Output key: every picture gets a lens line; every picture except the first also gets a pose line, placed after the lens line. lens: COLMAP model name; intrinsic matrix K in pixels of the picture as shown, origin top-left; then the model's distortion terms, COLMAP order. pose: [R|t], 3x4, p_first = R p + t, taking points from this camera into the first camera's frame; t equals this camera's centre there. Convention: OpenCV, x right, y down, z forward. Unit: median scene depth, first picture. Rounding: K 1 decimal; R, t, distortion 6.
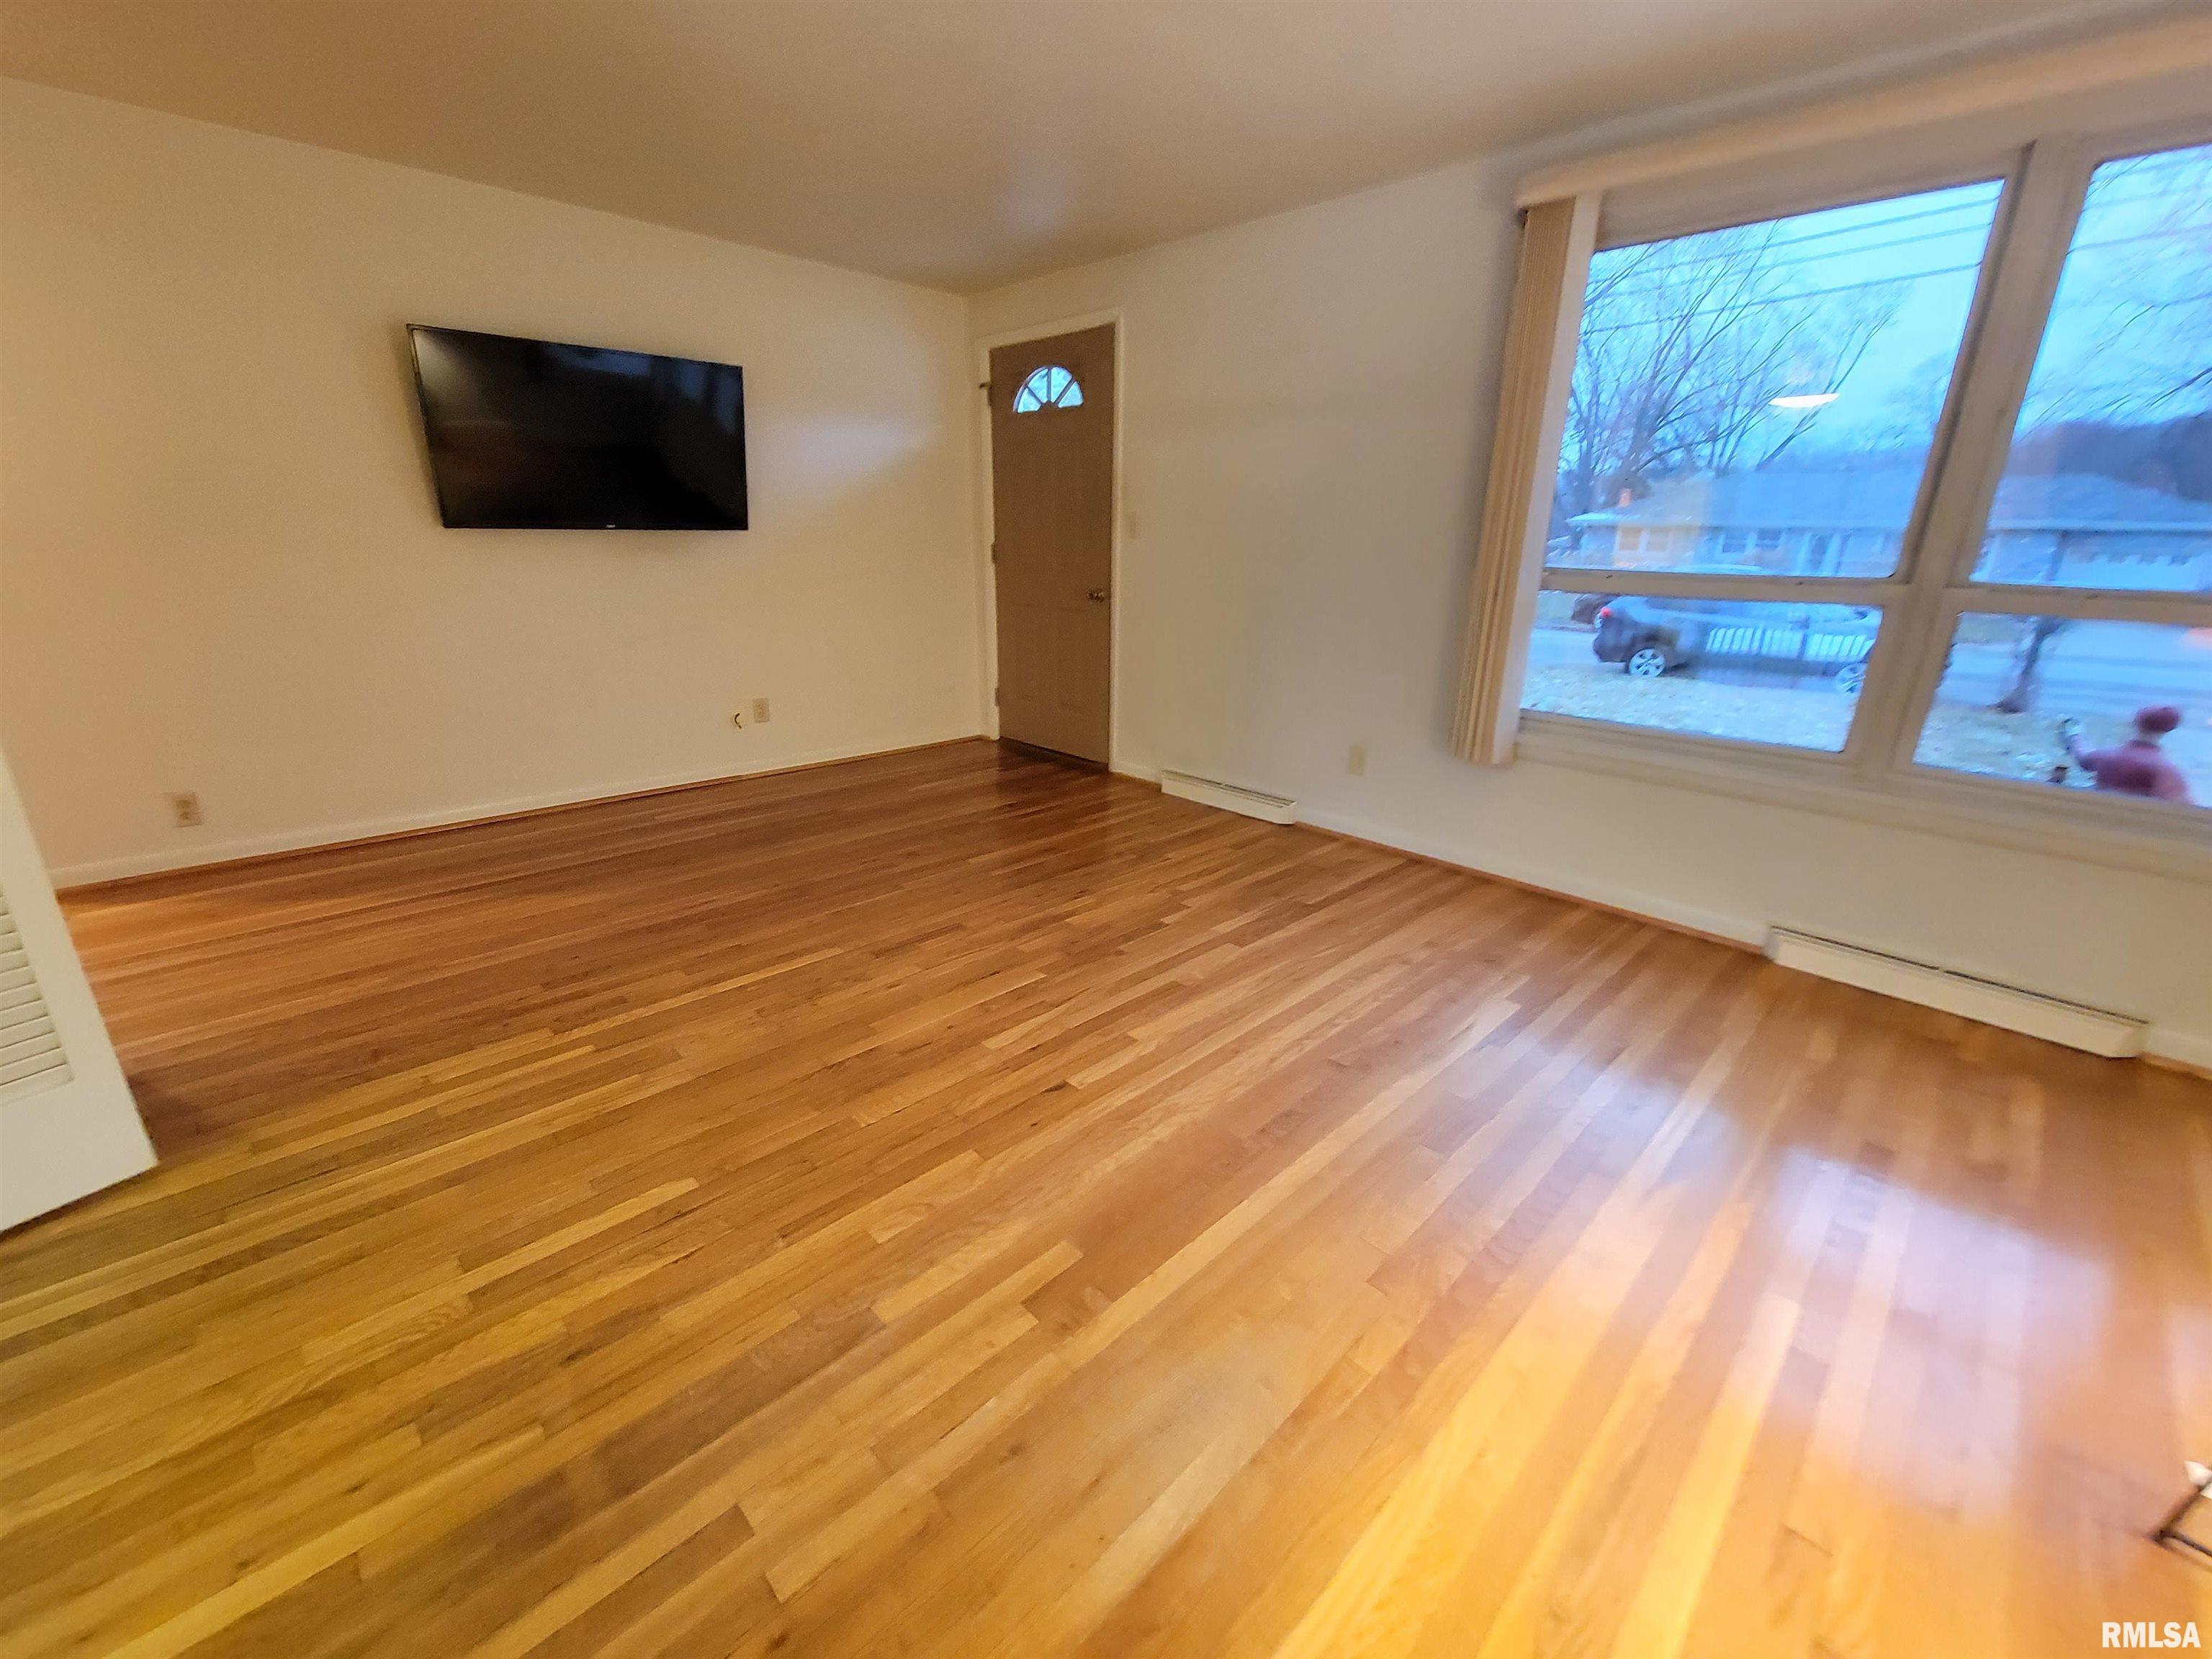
lens RADIAL K [[883.5, 0, 1106.0], [0, 883.5, 829.5], [0, 0, 1]] dist [0.012247, -0.000014]
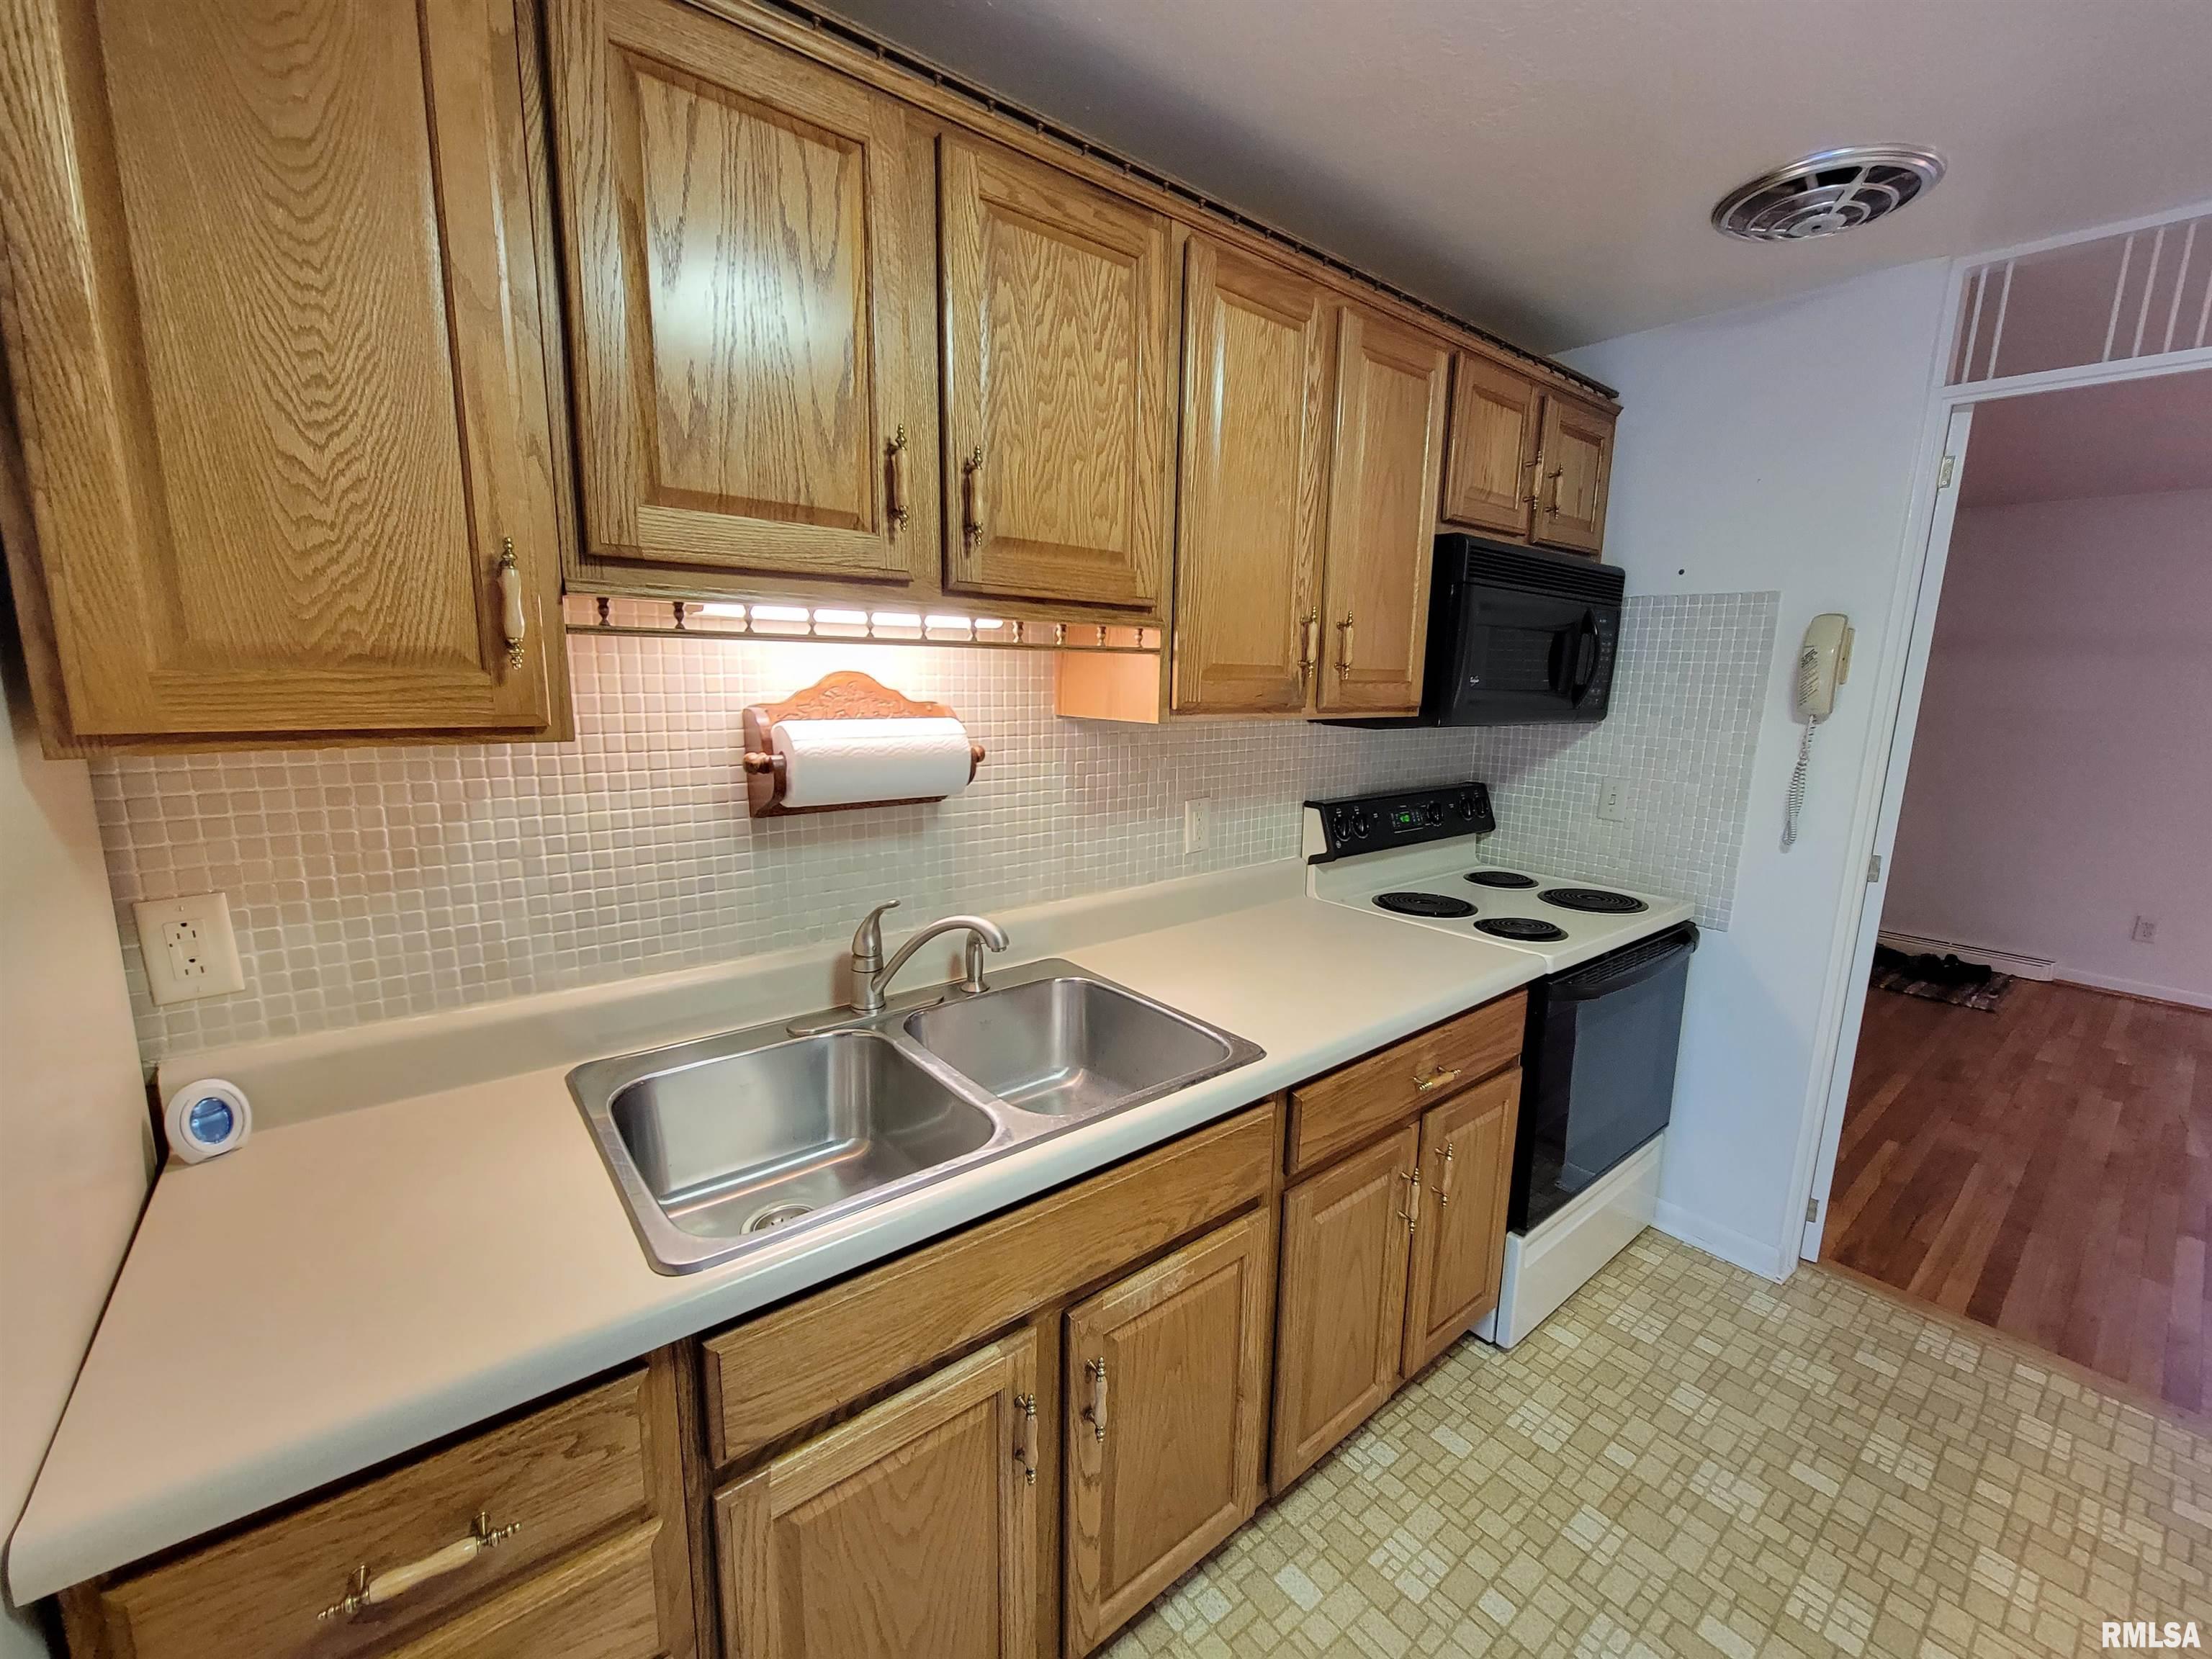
lens RADIAL K [[901.4, 0, 1106.0], [0, 901.4, 829.5], [0, 0, 1]] dist [-0.001214, -0.000013]
pose [[0.997092, 0.020717, -0.073343, -1.267511], [-0.031317, 0.988719, -0.146474, 0.012221], [0.069481, 0.148345, 0.986492, -0.371777]]
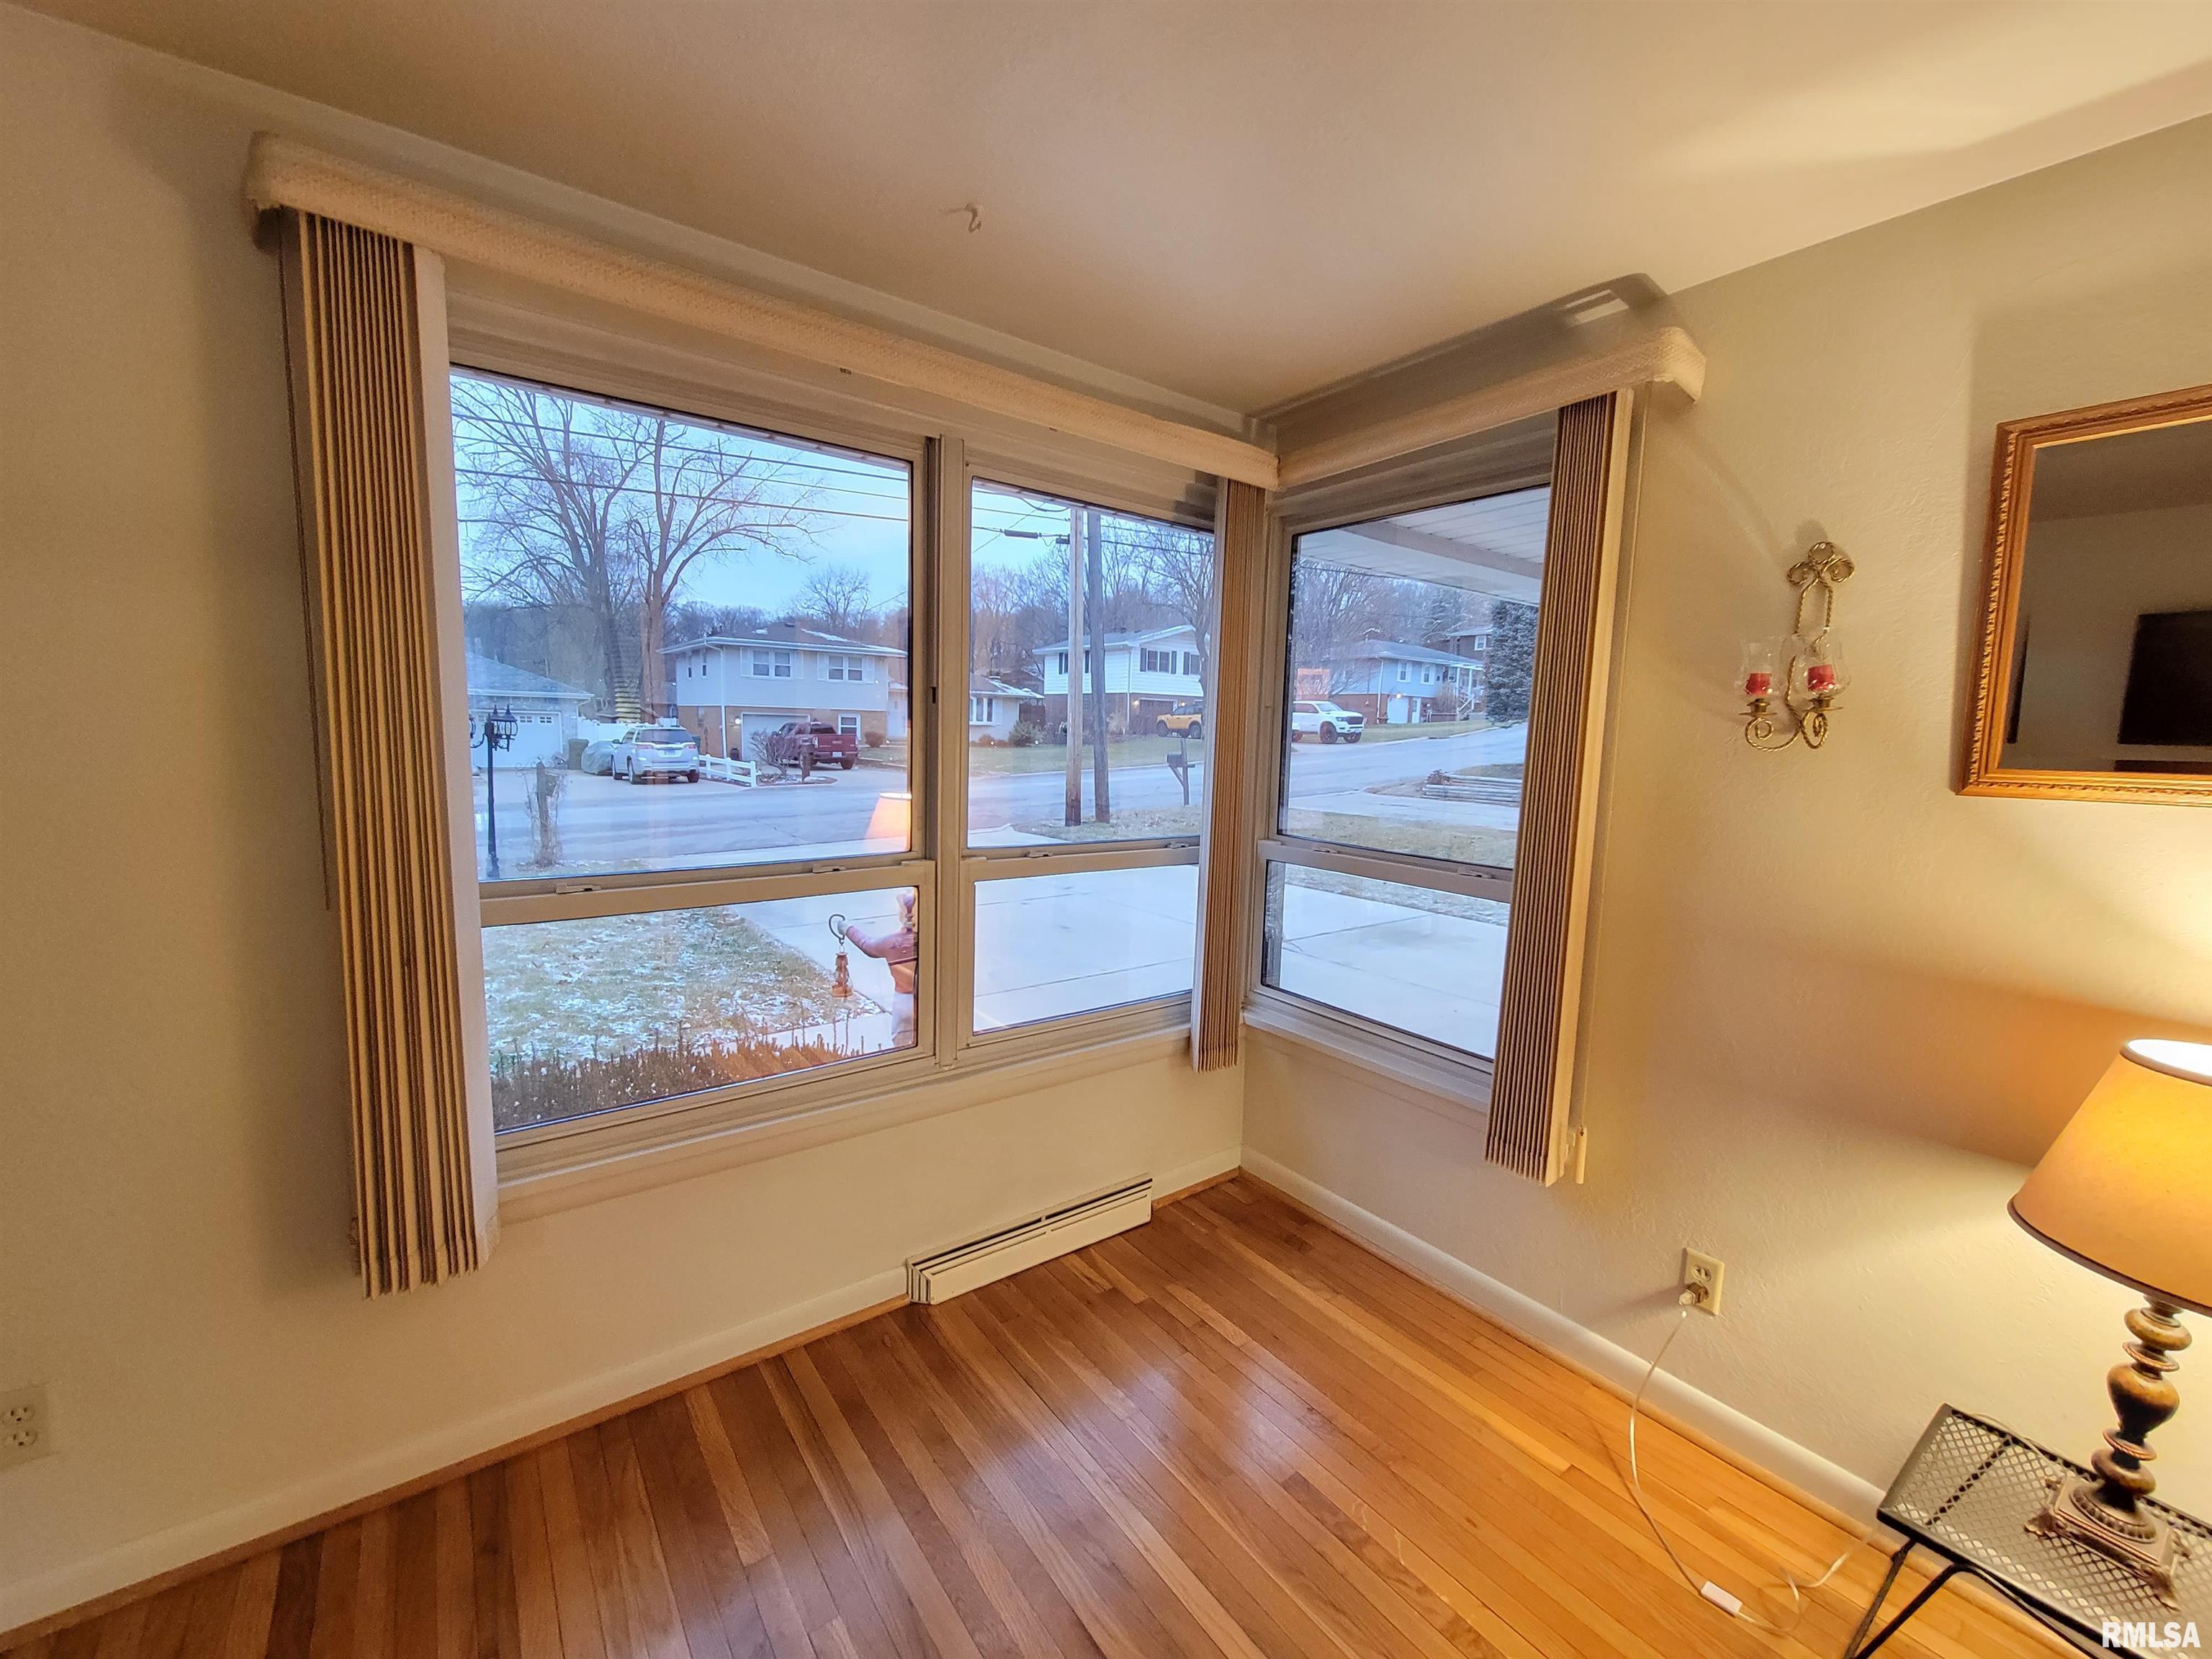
lens RADIAL K [[925.5, 0, 1106.0], [0, 925.5, 829.5], [0, 0, 1]] dist [-0.001208, -0.000189]
pose [[0.127073, -0.115774, 0.985114, -0.009914], [0.297025, 0.952031, 0.073572, -0.258472], [-0.946376, 0.283255, 0.155365, 0.550700]]
